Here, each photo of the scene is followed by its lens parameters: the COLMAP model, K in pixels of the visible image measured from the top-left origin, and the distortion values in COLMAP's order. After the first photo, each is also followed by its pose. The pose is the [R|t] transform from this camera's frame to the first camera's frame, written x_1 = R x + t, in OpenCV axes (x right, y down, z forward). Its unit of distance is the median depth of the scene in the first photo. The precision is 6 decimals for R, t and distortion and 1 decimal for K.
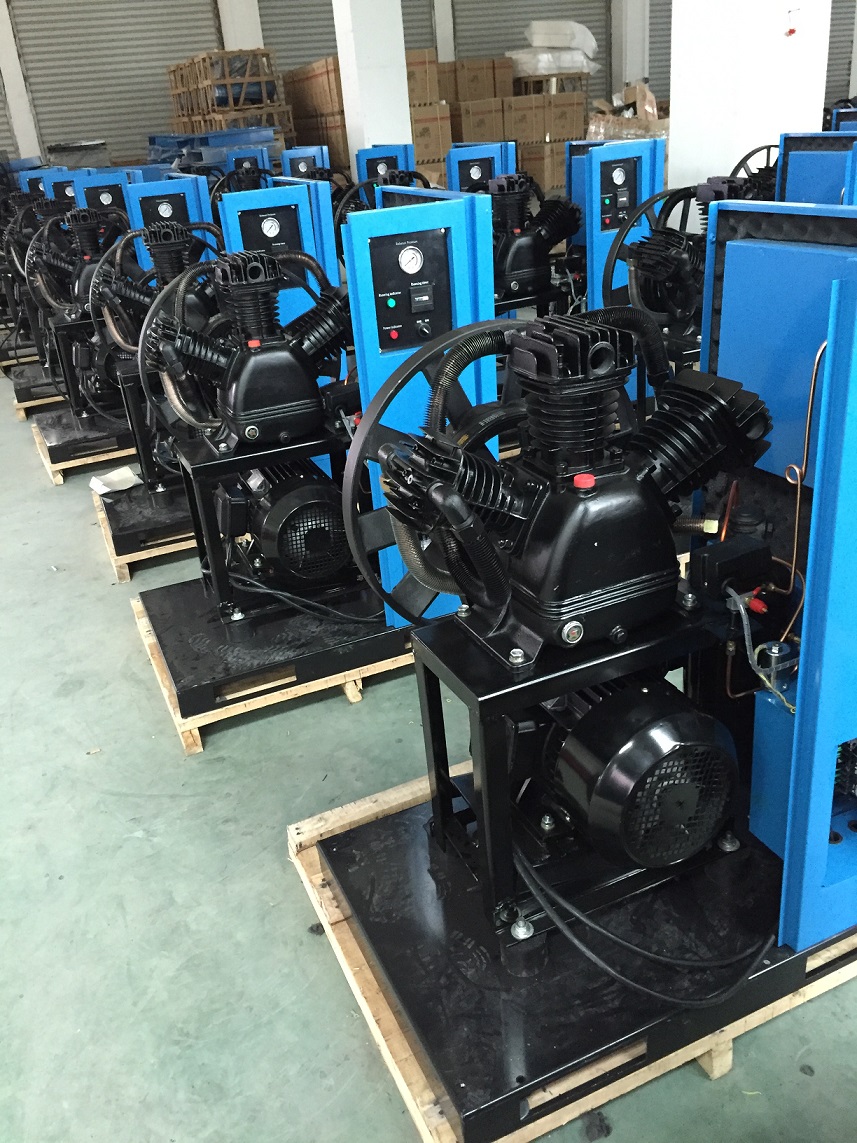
lens RADIAL K [[968.7, 0, 428.5], [0, 968.7, 571.5], [0, 0, 1]] dist [0.063303, -0.090541]
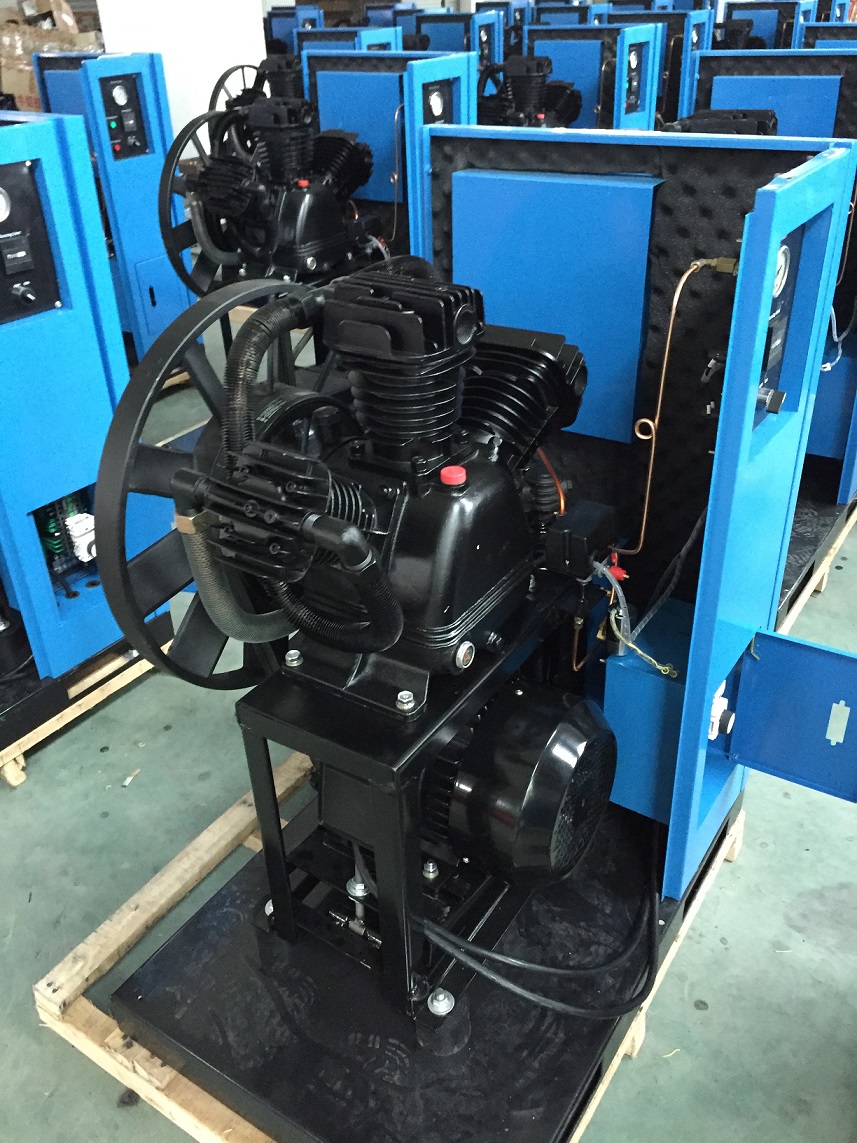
lens RADIAL K [[968.7, 0, 428.5], [0, 968.7, 571.5], [0, 0, 1]] dist [0.063303, -0.090541]
pose [[0.841373, -0.225010, 0.491387, -0.185357], [0.192278, 0.974349, 0.116935, -0.075893], [-0.505094, -0.003903, 0.863056, 0.201251]]
